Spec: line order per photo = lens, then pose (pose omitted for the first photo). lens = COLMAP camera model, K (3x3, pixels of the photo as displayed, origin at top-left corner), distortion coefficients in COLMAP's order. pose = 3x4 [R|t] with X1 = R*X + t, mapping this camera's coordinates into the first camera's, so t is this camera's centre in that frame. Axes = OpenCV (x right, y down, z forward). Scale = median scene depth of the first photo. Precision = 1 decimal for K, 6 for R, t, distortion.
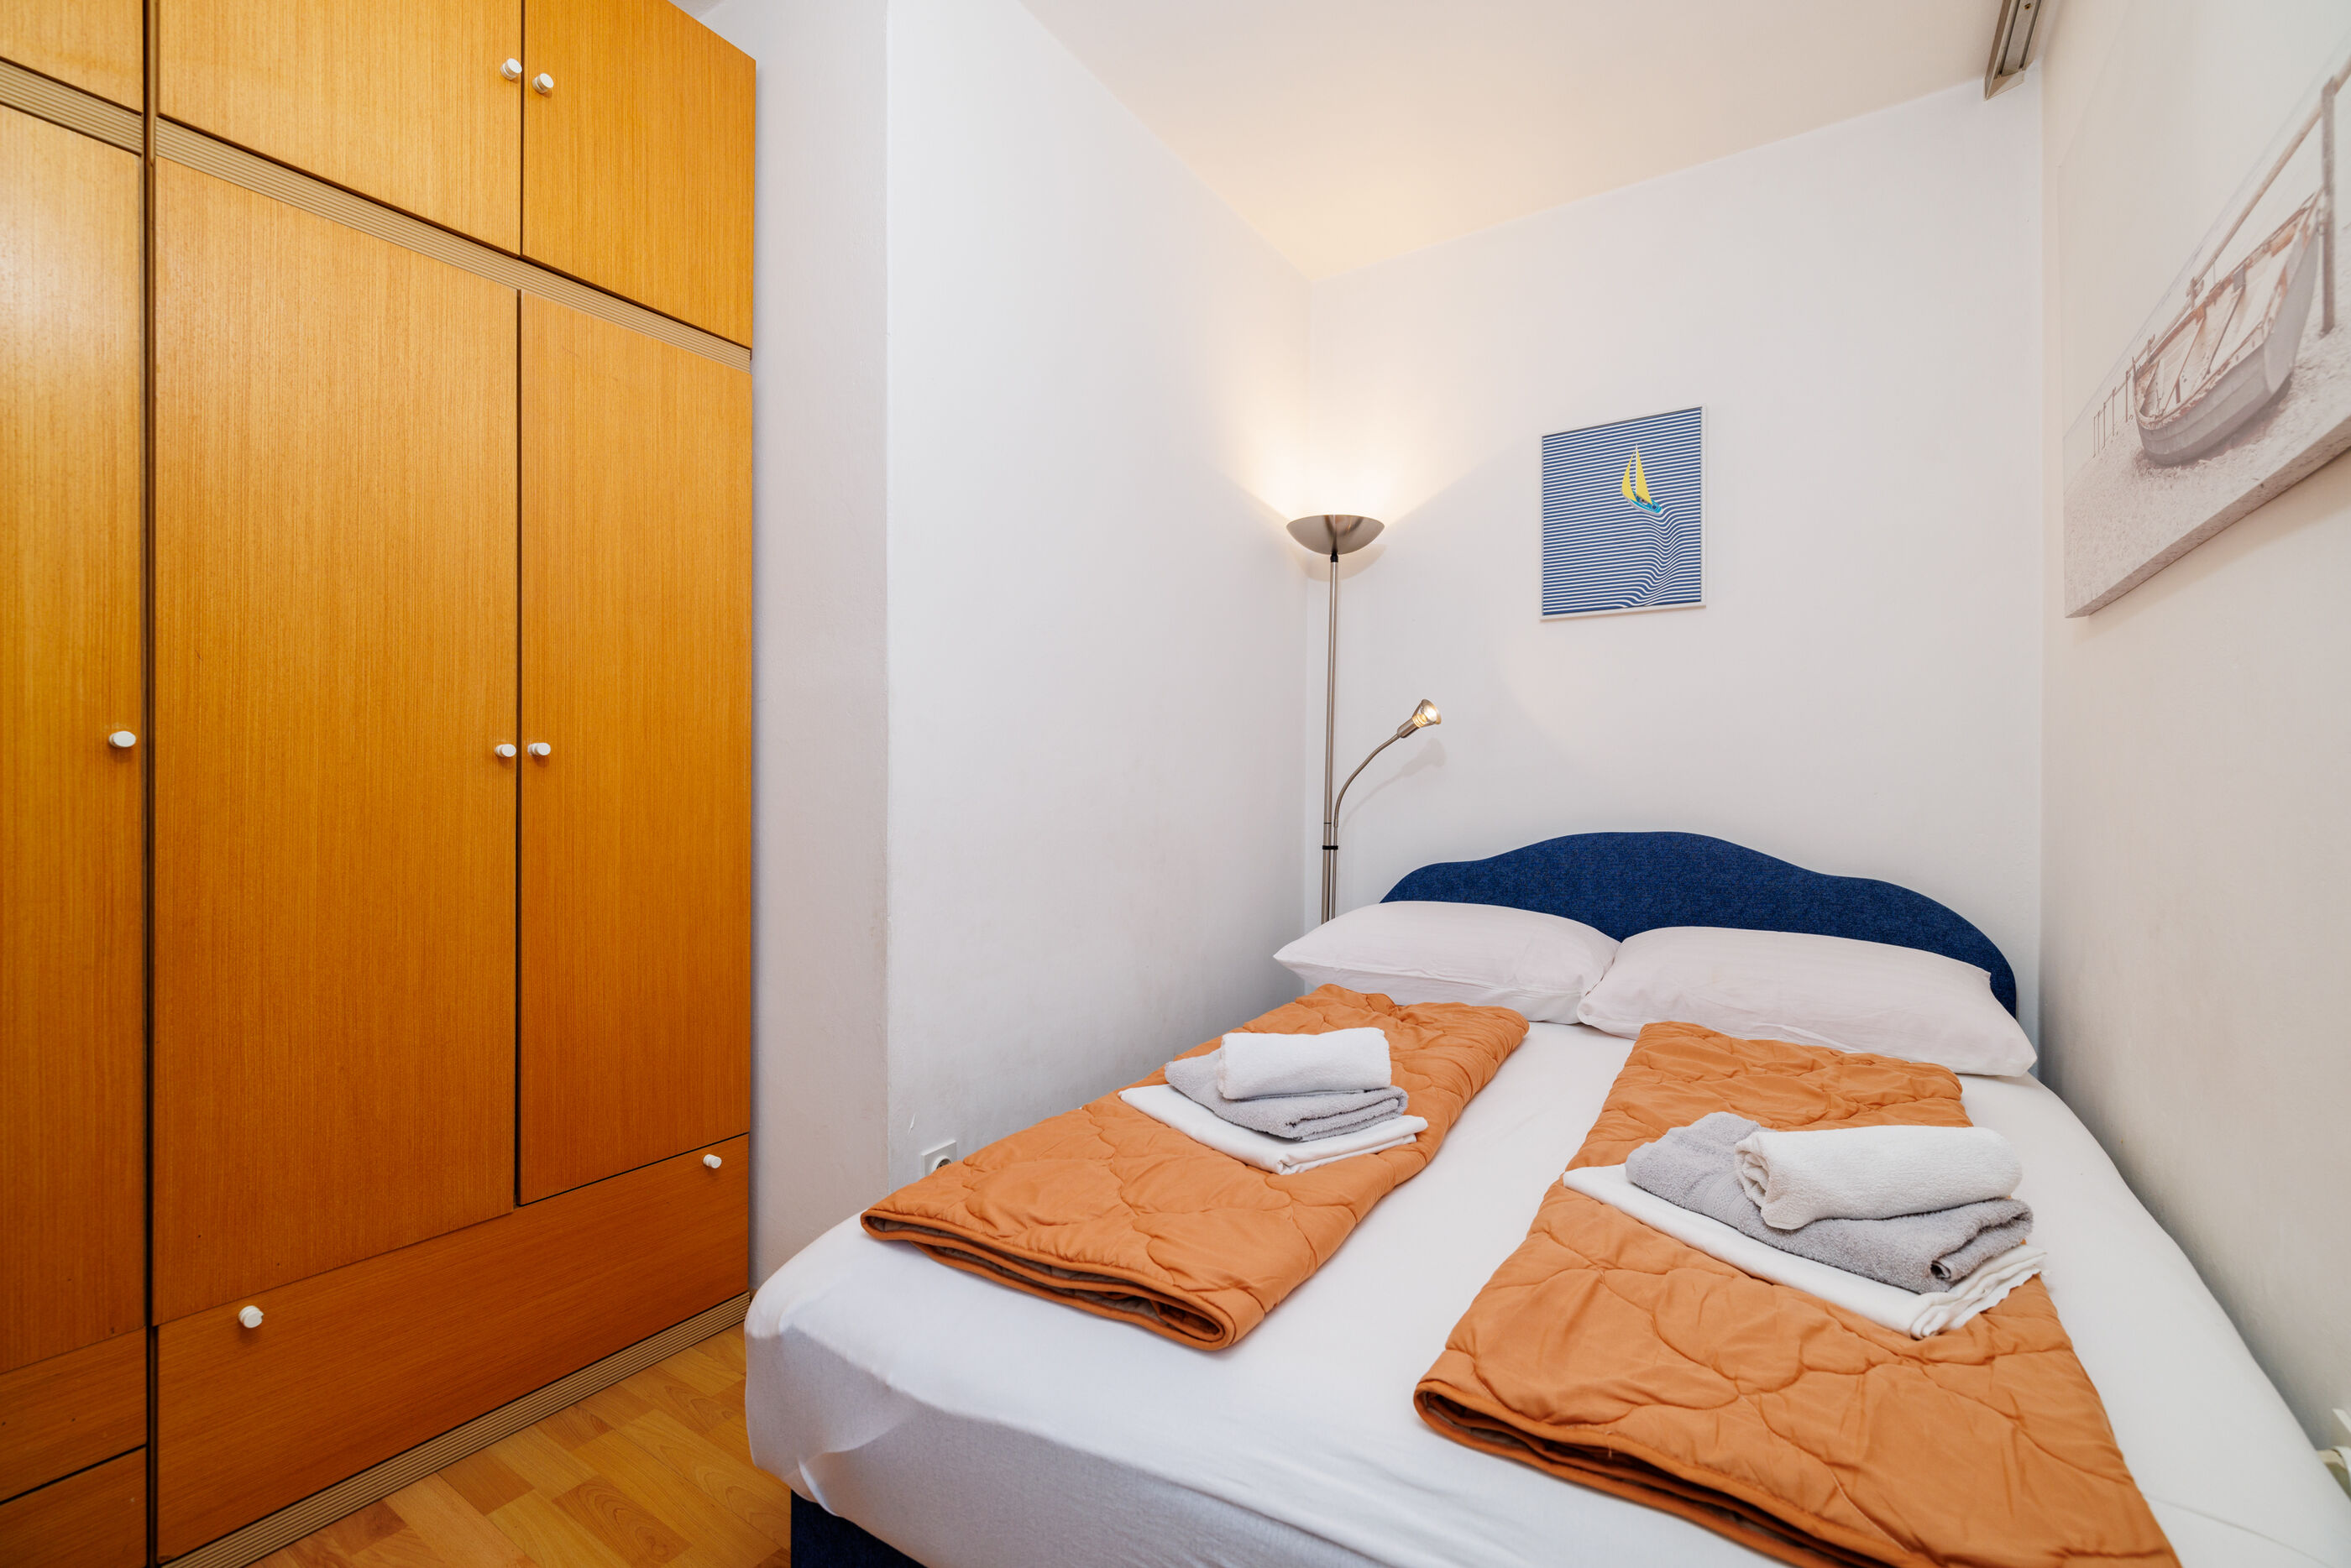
lens RADIAL K [[981.0, 0, 1175.5], [0, 981.0, 784.0], [0, 0, 1]] dist [0.000620, 0.000157]
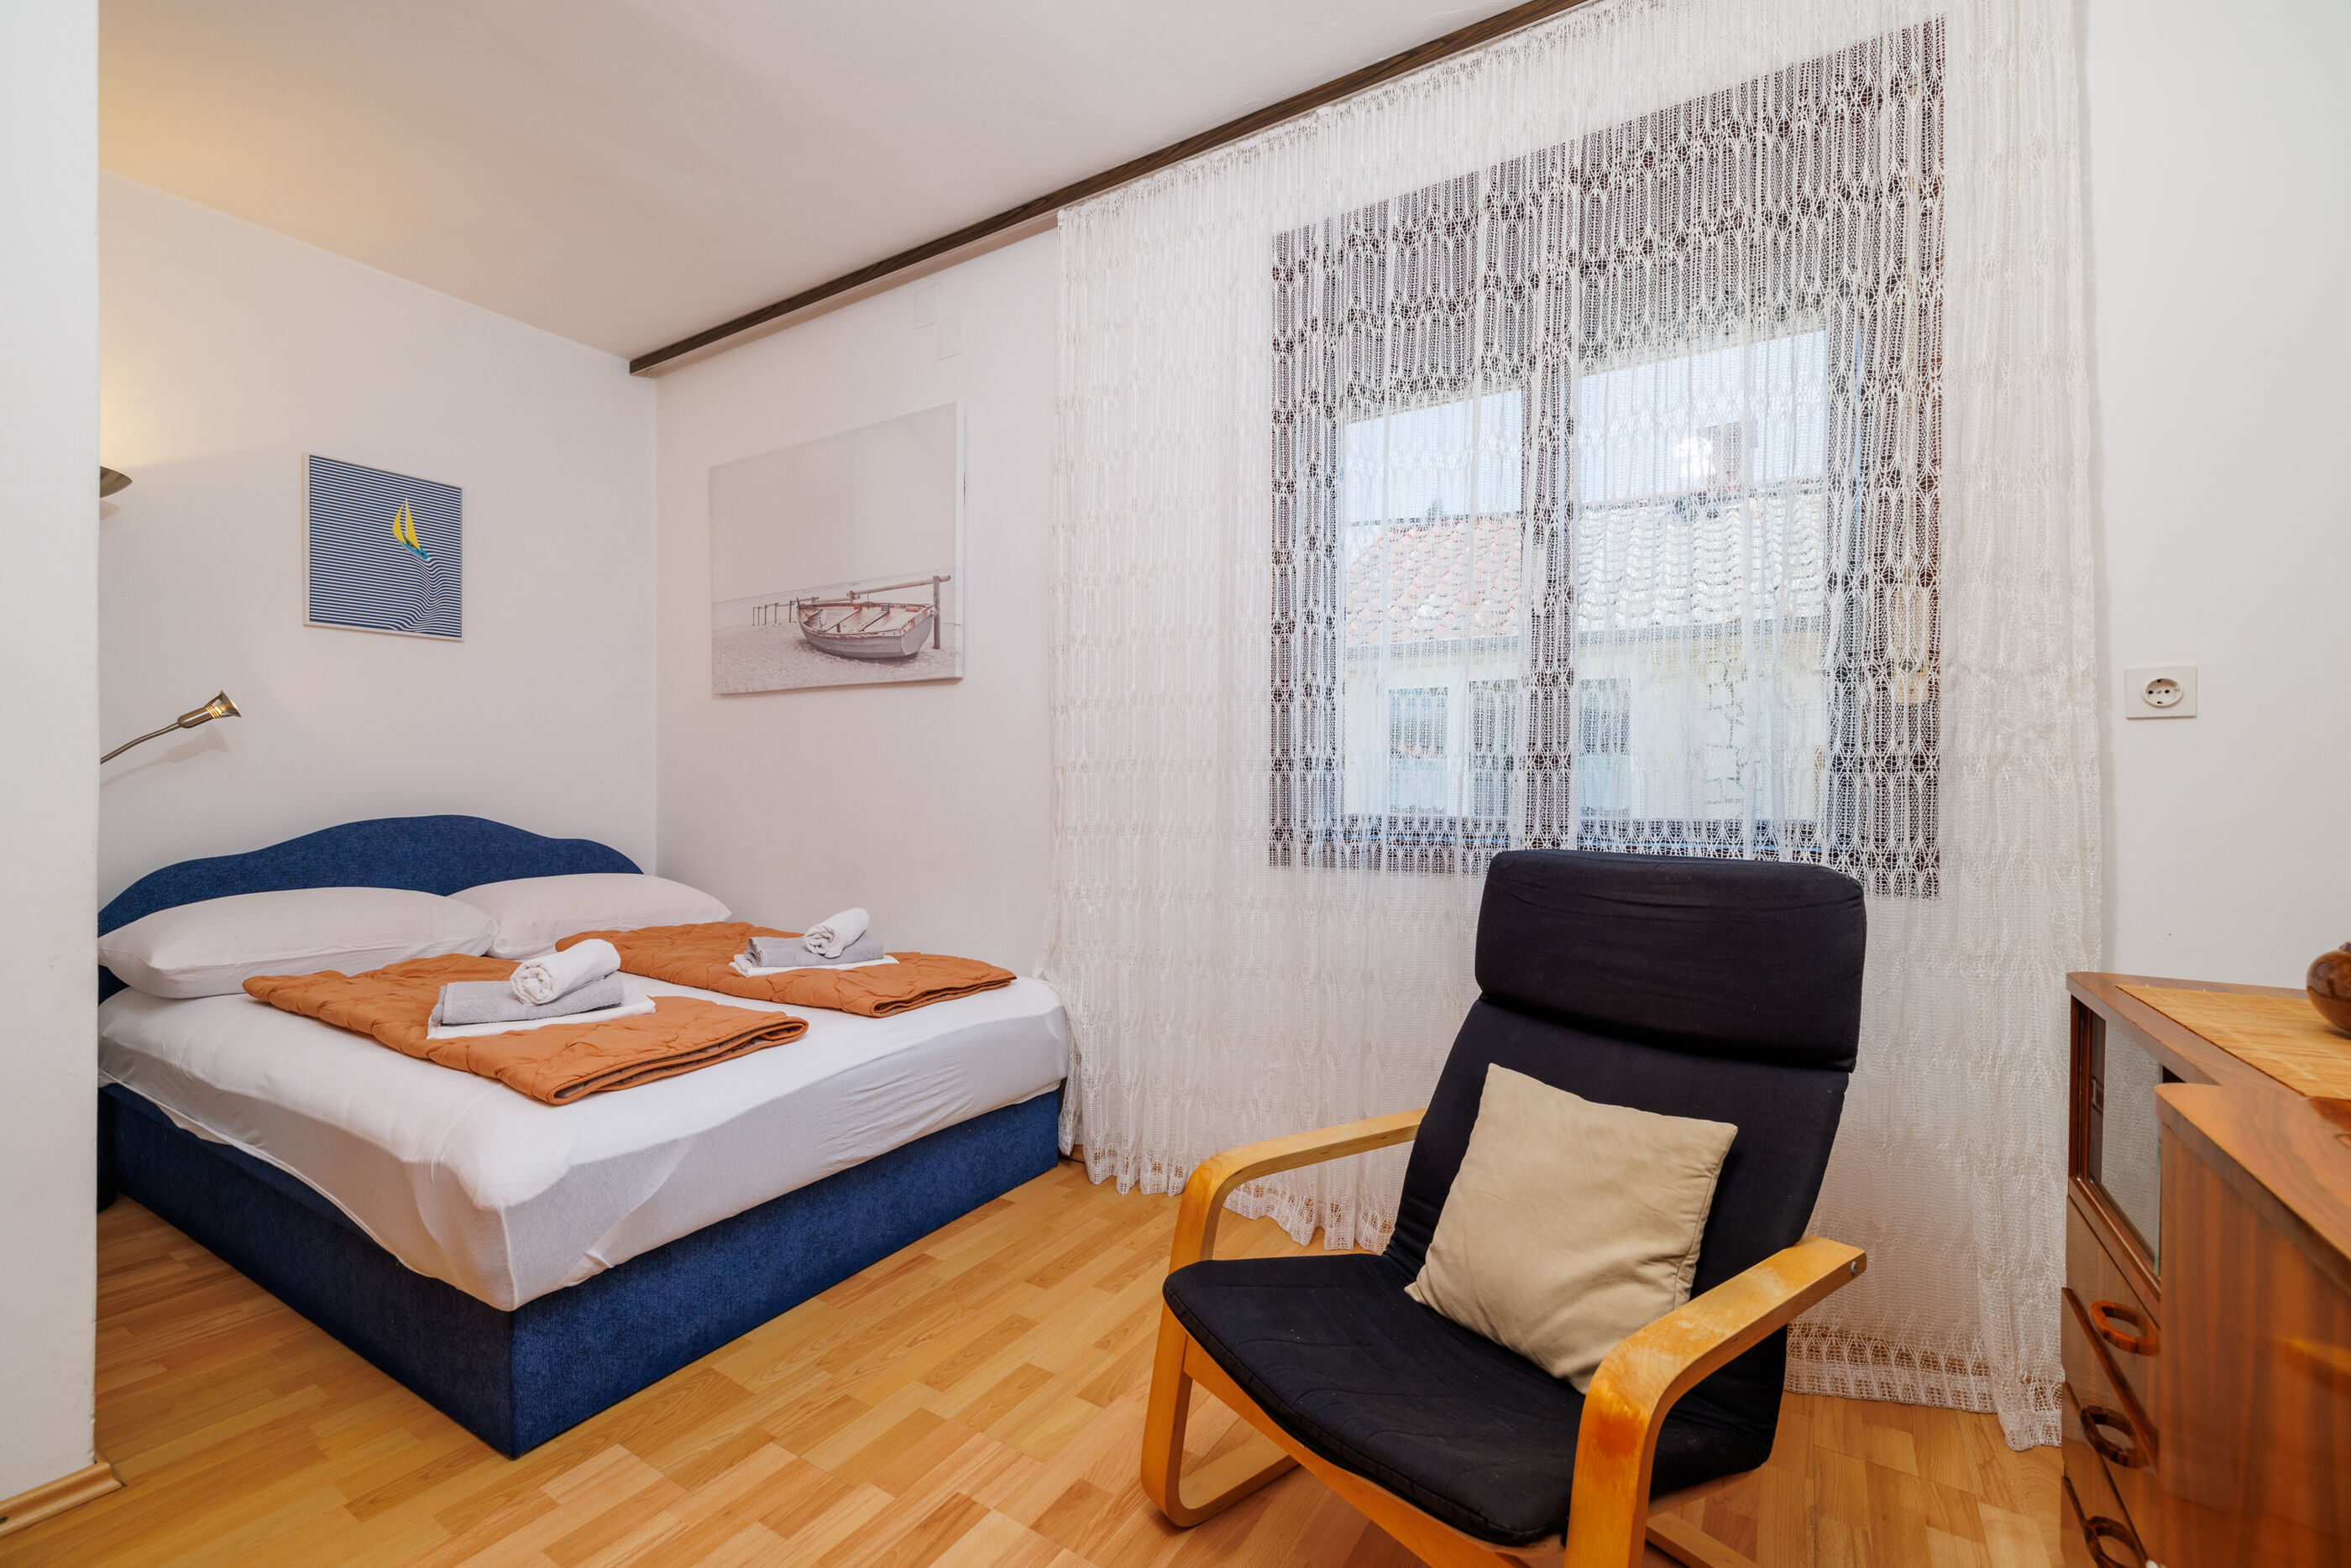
lens RADIAL K [[1019.2, 0, 1175.5], [0, 1019.2, 784.0], [0, 0, 1]] dist [0.000120, -0.000011]
pose [[-0.009741, -0.005903, 0.999935, -0.808212], [-0.001820, 0.999981, 0.005885, -0.000638], [-0.999951, -0.001763, -0.009752, 0.061715]]
